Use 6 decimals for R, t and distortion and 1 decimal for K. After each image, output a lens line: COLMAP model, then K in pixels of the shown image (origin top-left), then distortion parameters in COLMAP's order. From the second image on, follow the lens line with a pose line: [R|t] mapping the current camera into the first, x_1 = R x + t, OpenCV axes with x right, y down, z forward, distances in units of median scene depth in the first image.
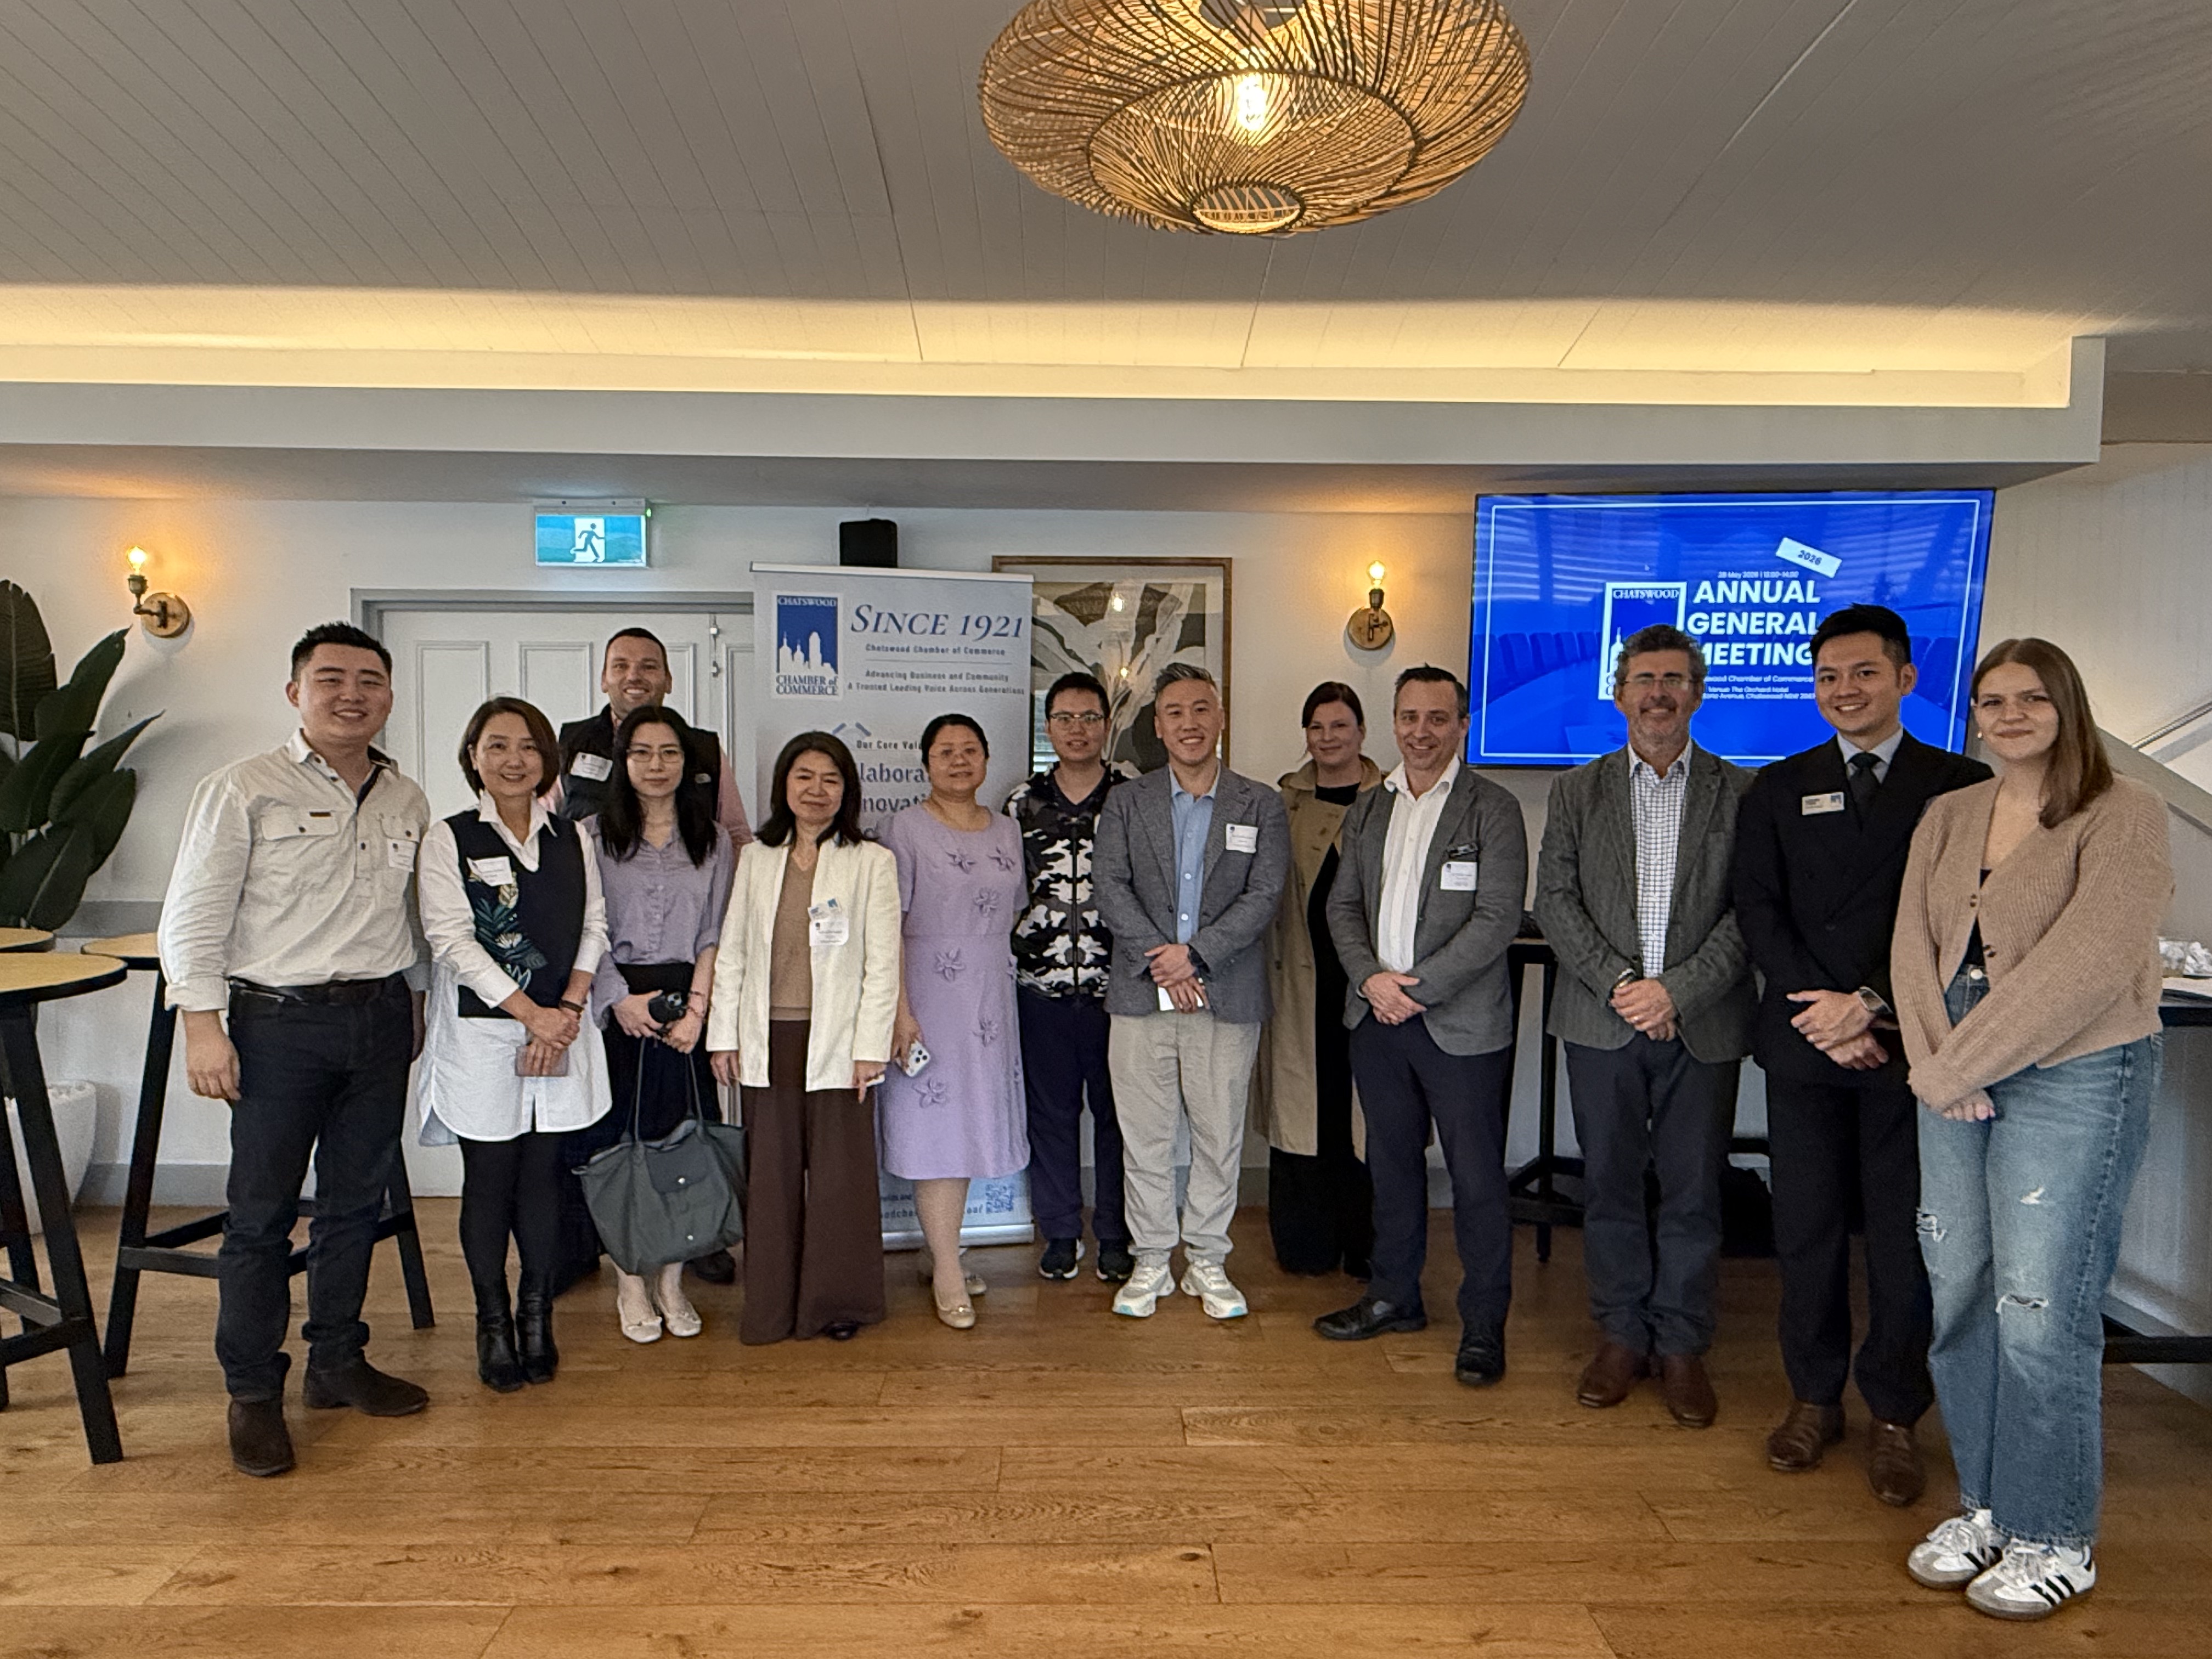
lens RADIAL K [[1974.7, 0, 1106.0], [0, 1974.7, 829.5], [0, 0, 1]] dist [-0.058582, -0.000159]
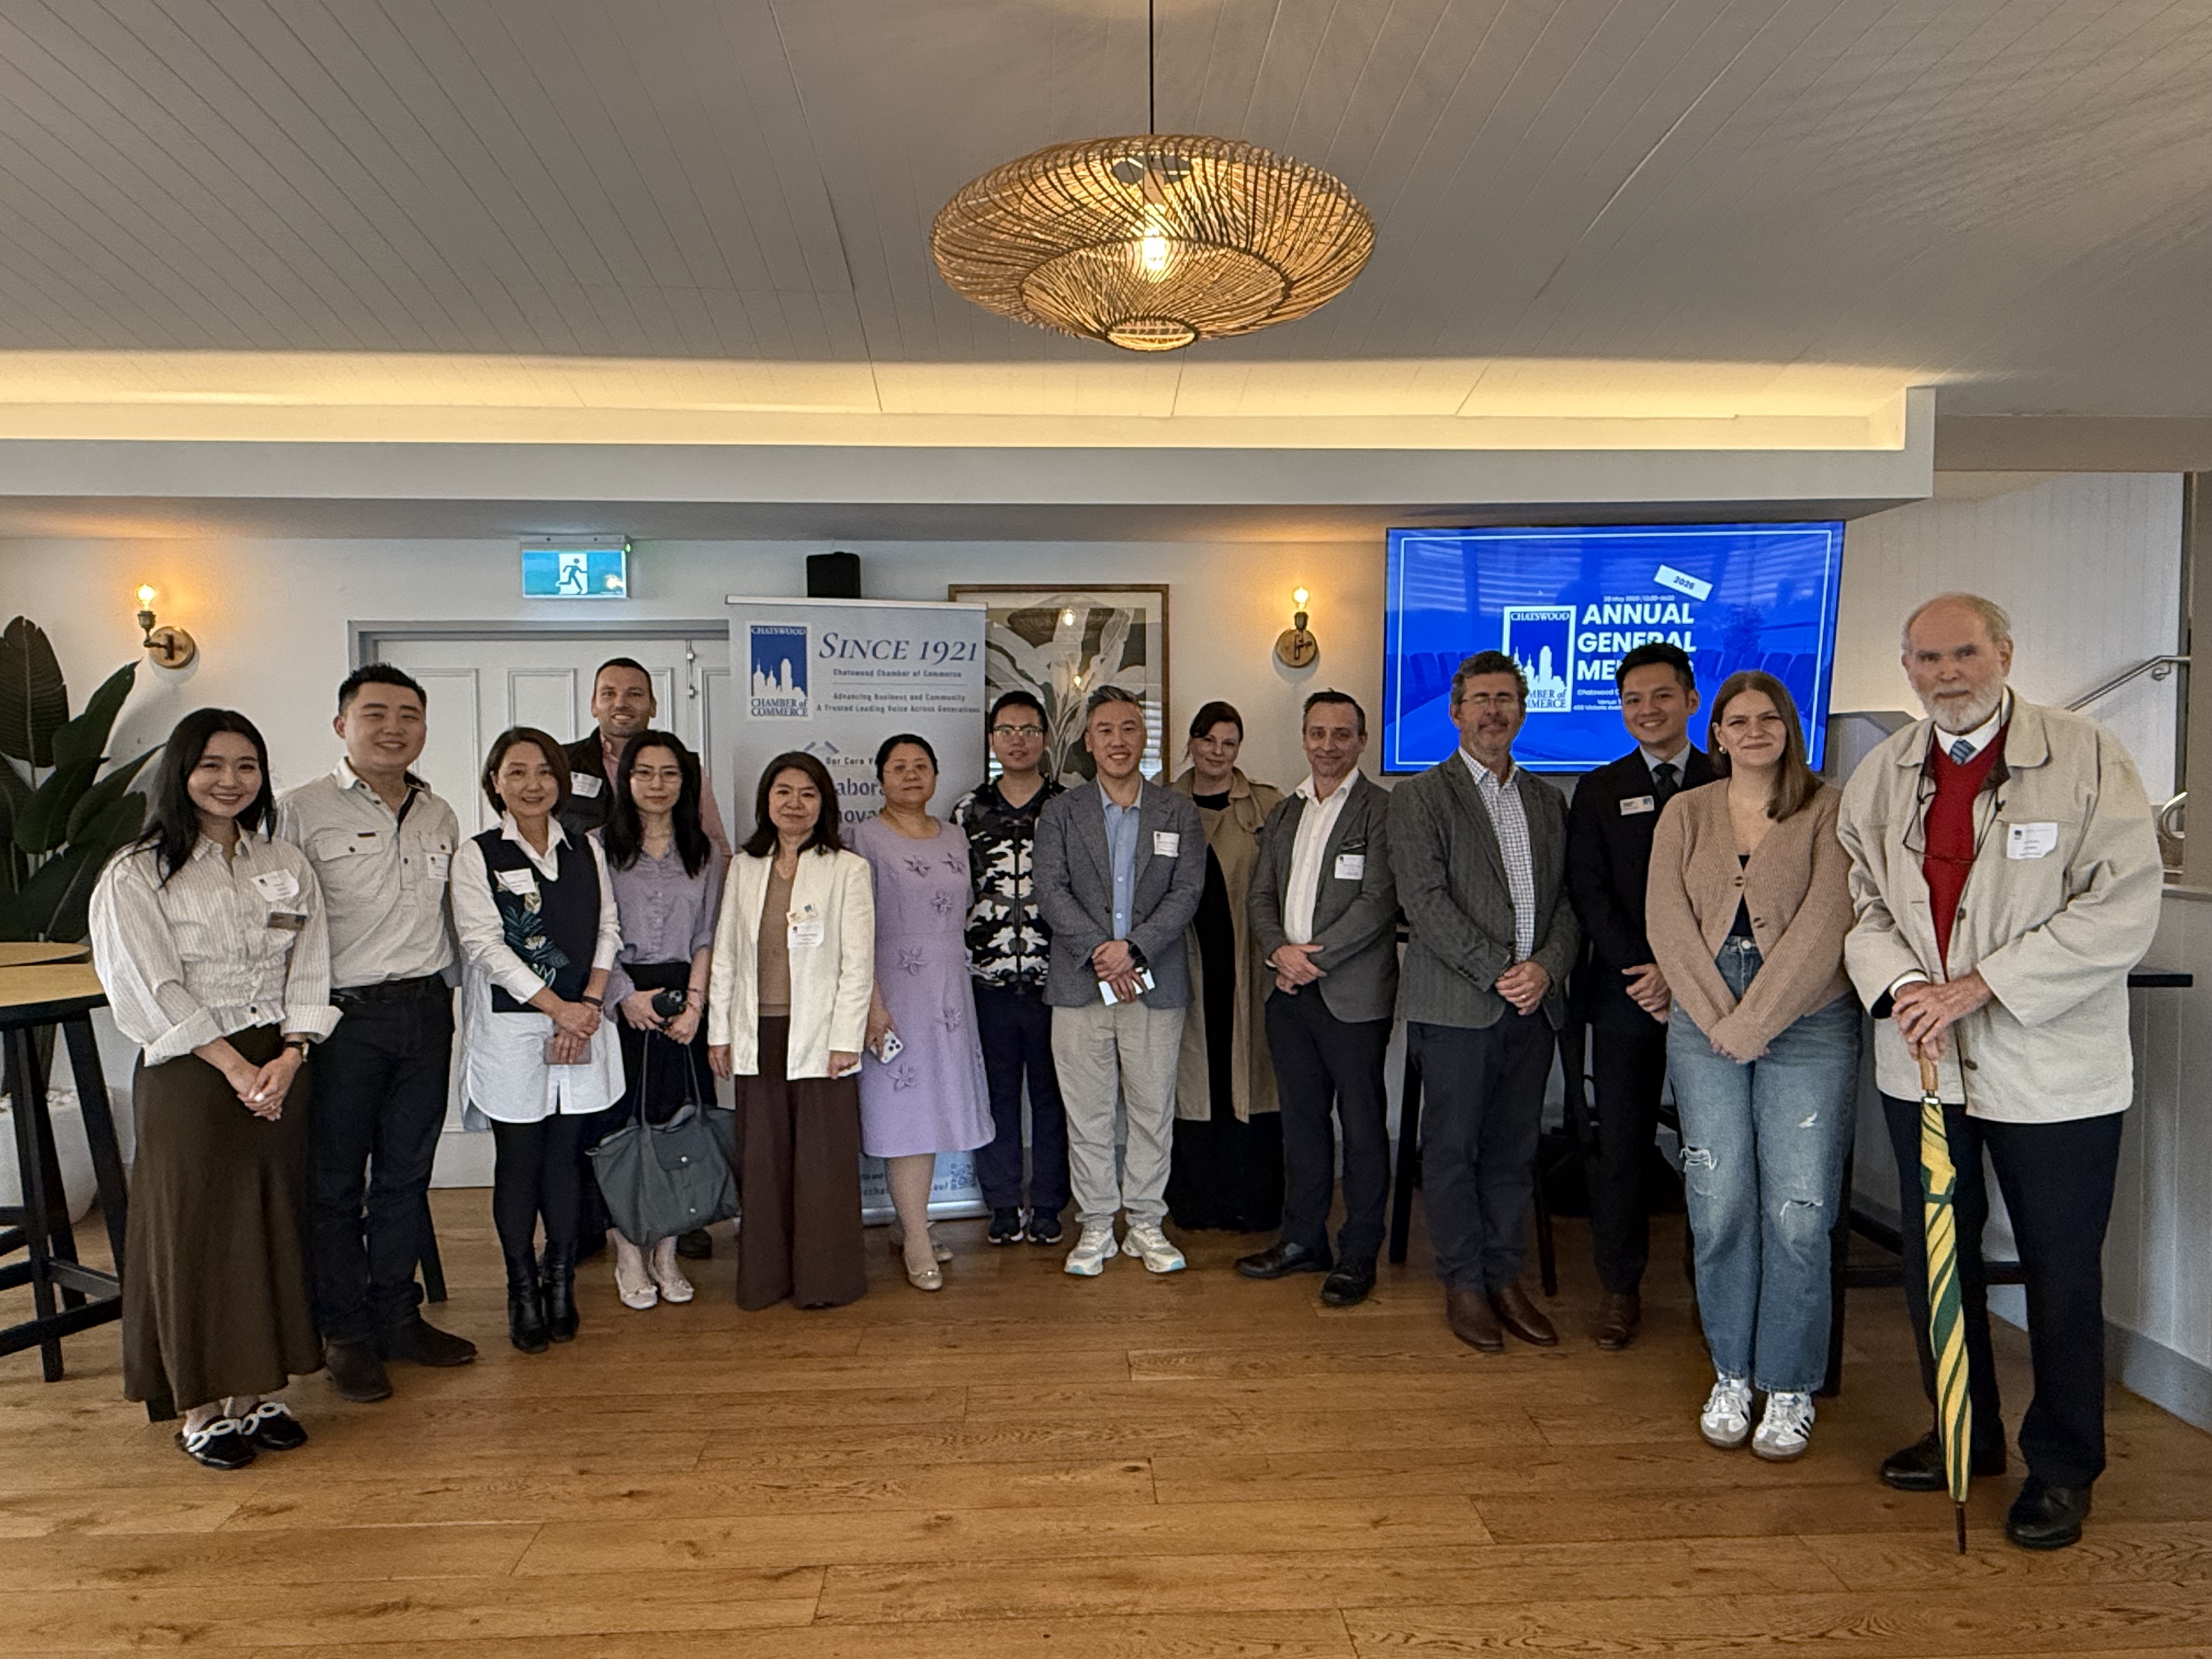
lens RADIAL K [[1974.7, 0, 1106.0], [0, 1974.7, 829.5], [0, 0, 1]] dist [-0.058582, -0.000159]
pose [[0.999699, -0.014650, 0.019676, 0.008356], [0.014683, 0.999891, -0.001535, -0.002281], [-0.019651, 0.001824, 0.999805, -0.124661]]
